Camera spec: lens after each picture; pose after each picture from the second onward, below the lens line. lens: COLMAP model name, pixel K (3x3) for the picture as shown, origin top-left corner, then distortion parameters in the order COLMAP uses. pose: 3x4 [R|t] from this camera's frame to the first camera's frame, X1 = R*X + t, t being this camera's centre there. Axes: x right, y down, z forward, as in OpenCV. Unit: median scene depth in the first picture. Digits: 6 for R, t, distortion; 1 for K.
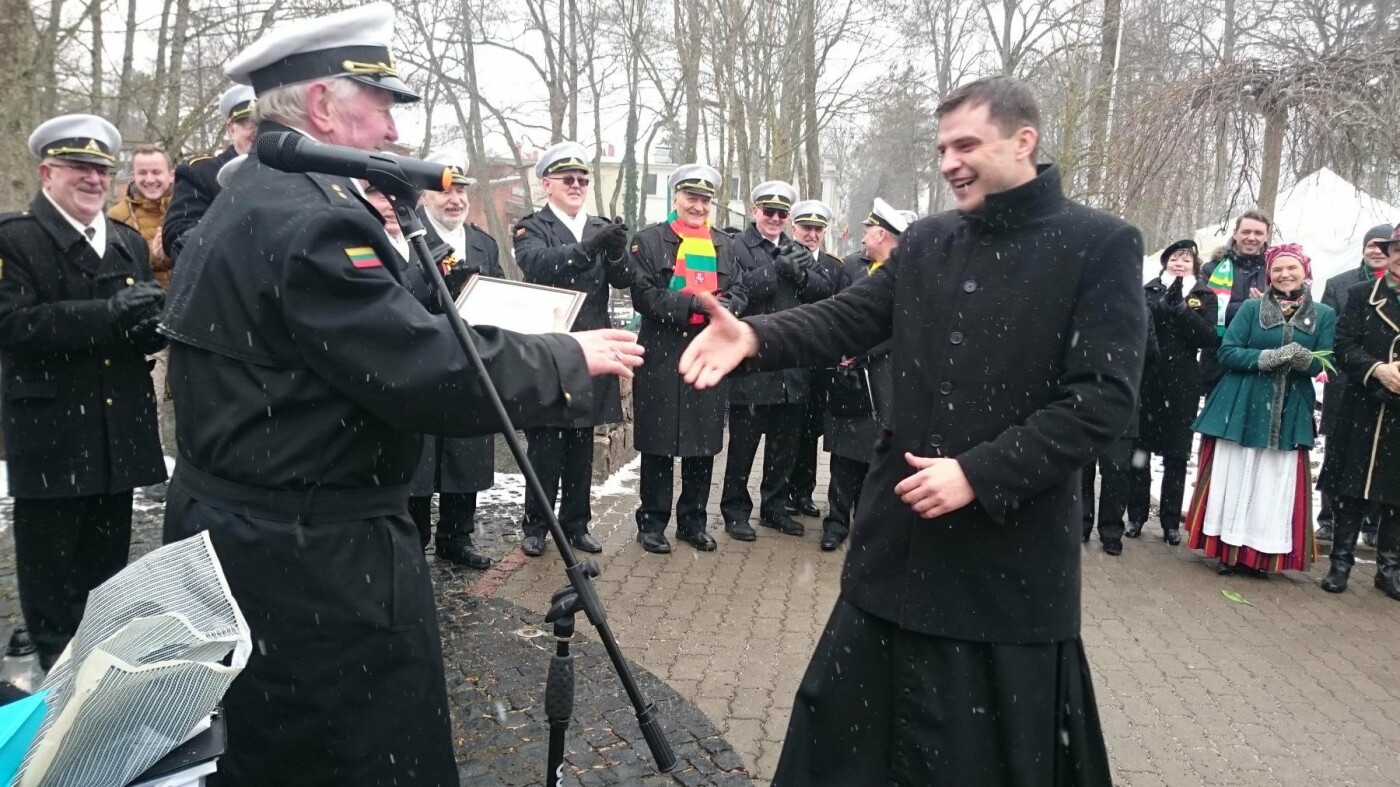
lens RADIAL K [[1074.0, 0, 719.8], [0, 1074.0, 396.7], [0, 0, 1]] dist [-0.013823, -0.007996]
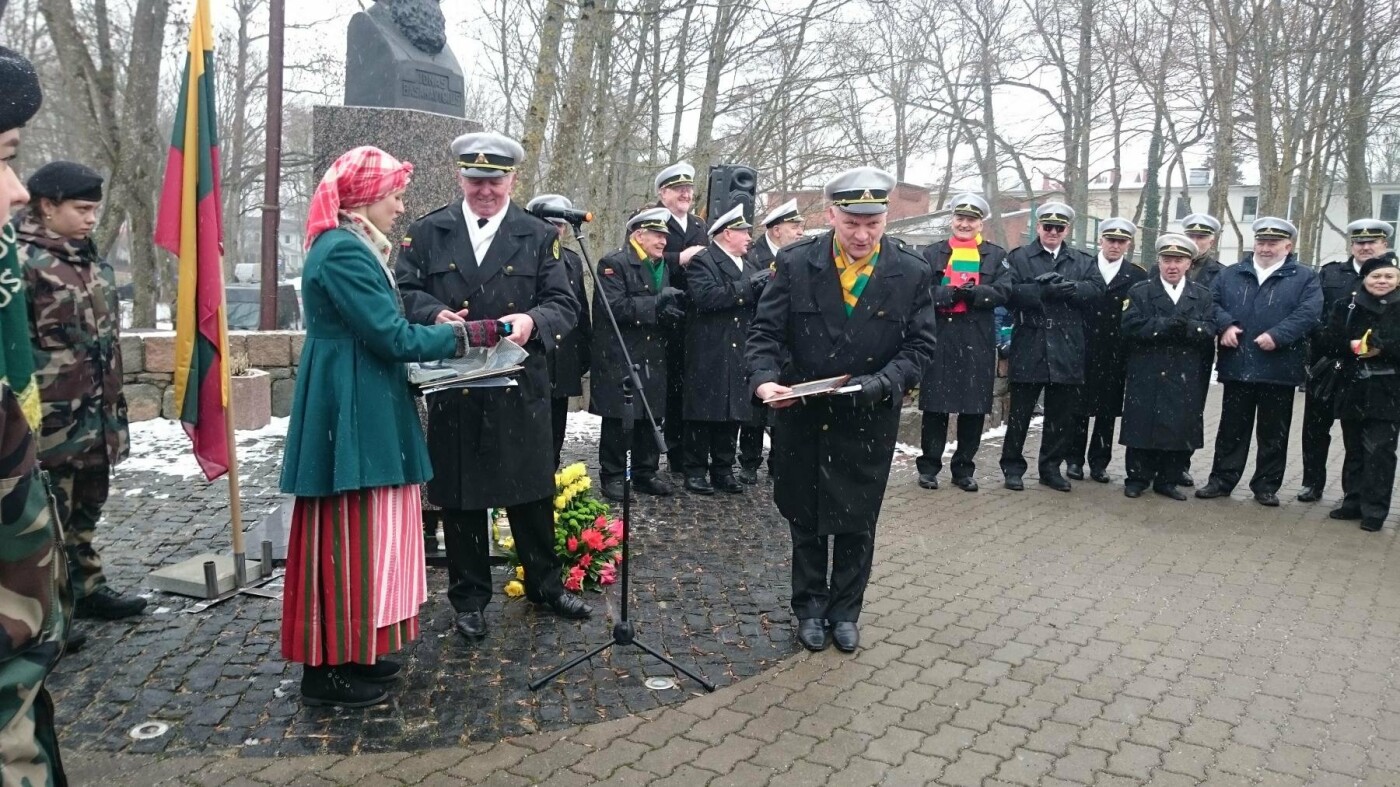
lens RADIAL K [[1015.9, 0, 704.0], [0, 1015.9, 398.8], [0, 0, 1]] dist [-0.015409, 0.012691]
pose [[0.879591, 0.033747, -0.474533, 0.073510], [-0.043319, 0.999018, -0.009248, 0.015233], [0.473755, 0.028691, 0.880189, -0.060896]]
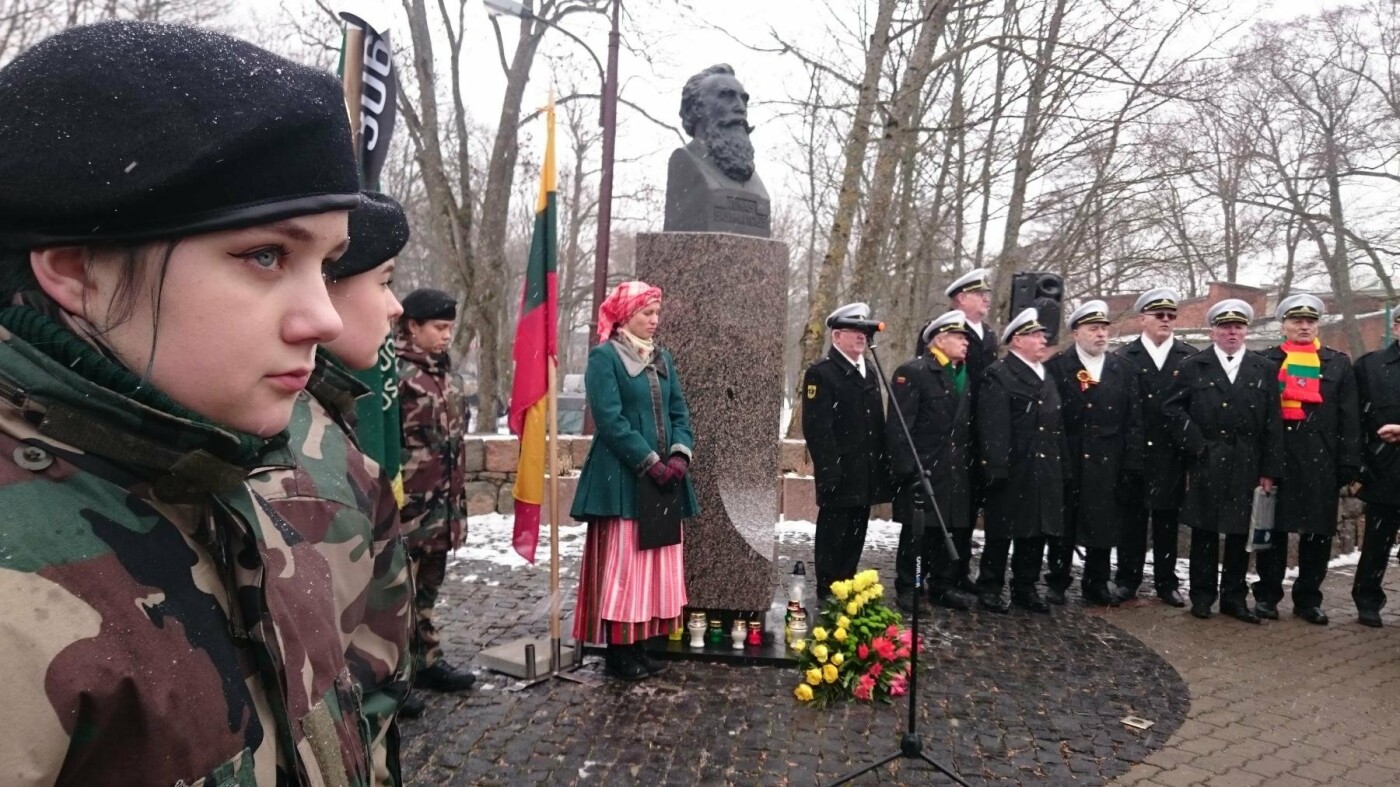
lens RADIAL K [[1015.9, 0, 723.6], [0, 1015.9, 405.2], [0, 0, 1]] dist [-0.015409, 0.012691]
pose [[0.716659, -0.011457, -0.697330, 0.076614], [-0.074958, 0.992808, -0.093347, 0.015700], [0.693384, 0.119169, 0.710646, -0.062500]]
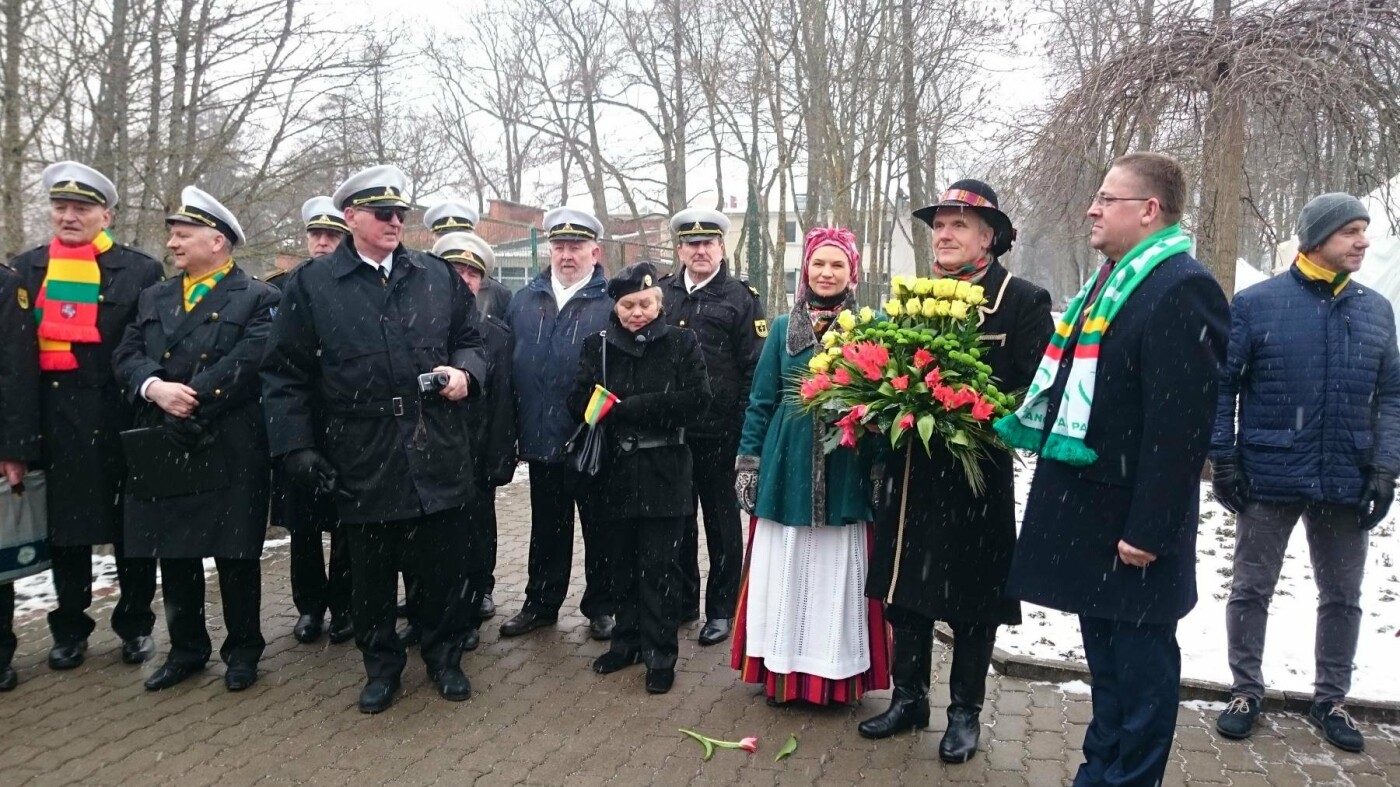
lens RADIAL K [[1074.0, 0, 694.2], [0, 1074.0, 419.1], [0, 0, 1]] dist [-0.013823, -0.007996]
pose [[0.988698, -0.027985, -0.147286, 0.140082], [0.024695, 0.999404, -0.024120, -0.001419], [0.147873, 0.020210, 0.988800, 0.078125]]
